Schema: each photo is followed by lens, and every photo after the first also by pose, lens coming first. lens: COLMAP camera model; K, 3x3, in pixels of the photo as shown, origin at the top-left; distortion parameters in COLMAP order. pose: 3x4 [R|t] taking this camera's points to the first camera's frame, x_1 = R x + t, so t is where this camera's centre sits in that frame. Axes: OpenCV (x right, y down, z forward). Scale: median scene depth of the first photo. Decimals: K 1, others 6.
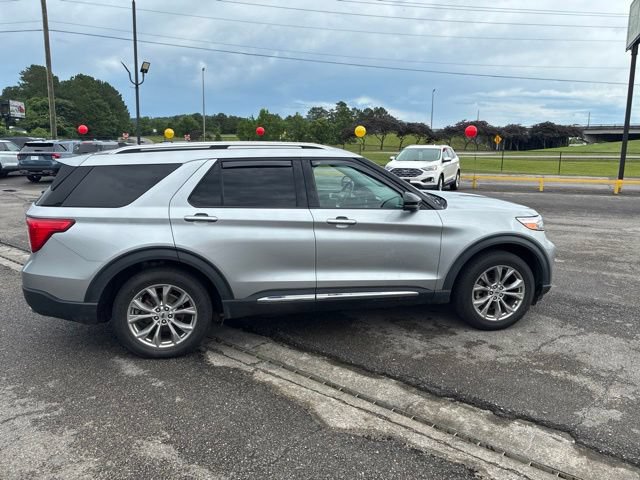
lens RADIAL K [[483.7, 0, 322.2], [0, 483.7, 228.8], [0, 0, 1]] dist [0.046595, -0.059348]
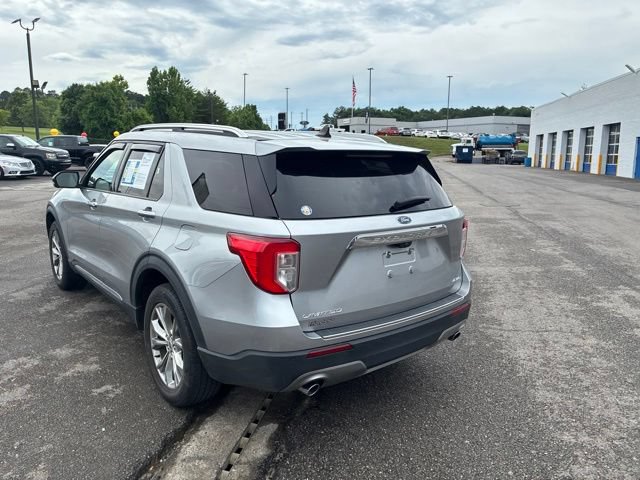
lens RADIAL K [[483.7, 0, 325.5], [0, 483.7, 235.7], [0, 0, 1]] dist [0.046595, -0.059348]
pose [[-0.468962, -0.168899, 0.866918, -1.172864], [0.130247, 0.957588, 0.257022, -0.232805], [-0.873562, 0.233447, -0.427074, 1.512665]]
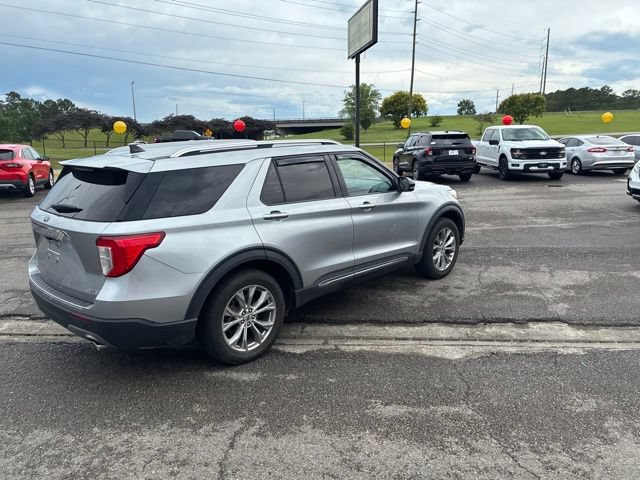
lens RADIAL K [[483.7, 0, 325.3], [0, 483.7, 230.5], [0, 0, 1]] dist [0.046595, -0.059348]
pose [[0.824845, -0.130352, 0.550127, -0.713516], [0.121988, 0.991171, 0.051951, -0.030005], [-0.552042, 0.024258, 0.833464, 0.084540]]
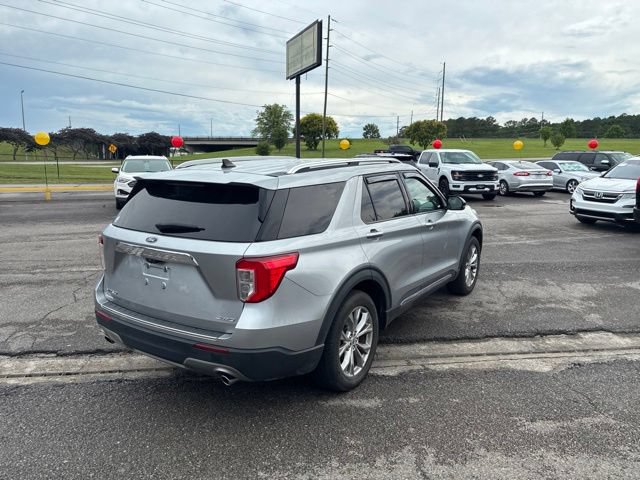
lens RADIAL K [[483.7, 0, 326.2], [0, 483.7, 228.7], [0, 0, 1]] dist [0.046595, -0.059348]
pose [[0.701439, -0.109984, 0.704192, -1.000681], [0.122477, 0.991925, 0.032925, -0.076135], [-0.702127, 0.063153, 0.709246, 0.350195]]
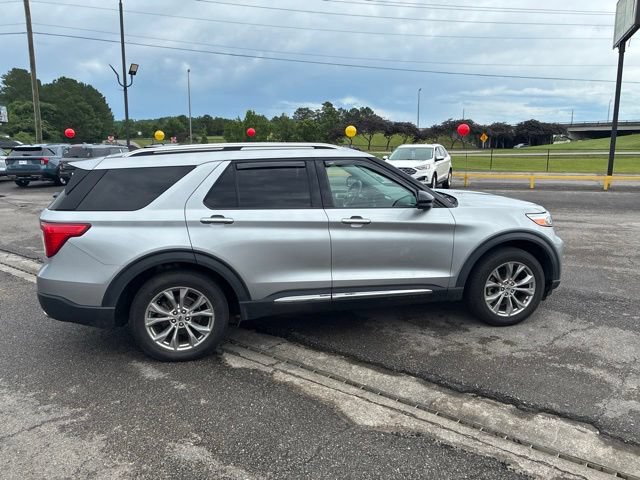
lens RADIAL K [[483.7, 0, 321.4], [0, 483.7, 231.4], [0, 0, 1]] dist [0.046595, -0.059348]
pose [[0.999572, -0.017791, 0.023202, -0.058143], [0.017696, 0.999834, 0.004278, 0.001074], [-0.023274, -0.003866, 0.999722, -0.001870]]
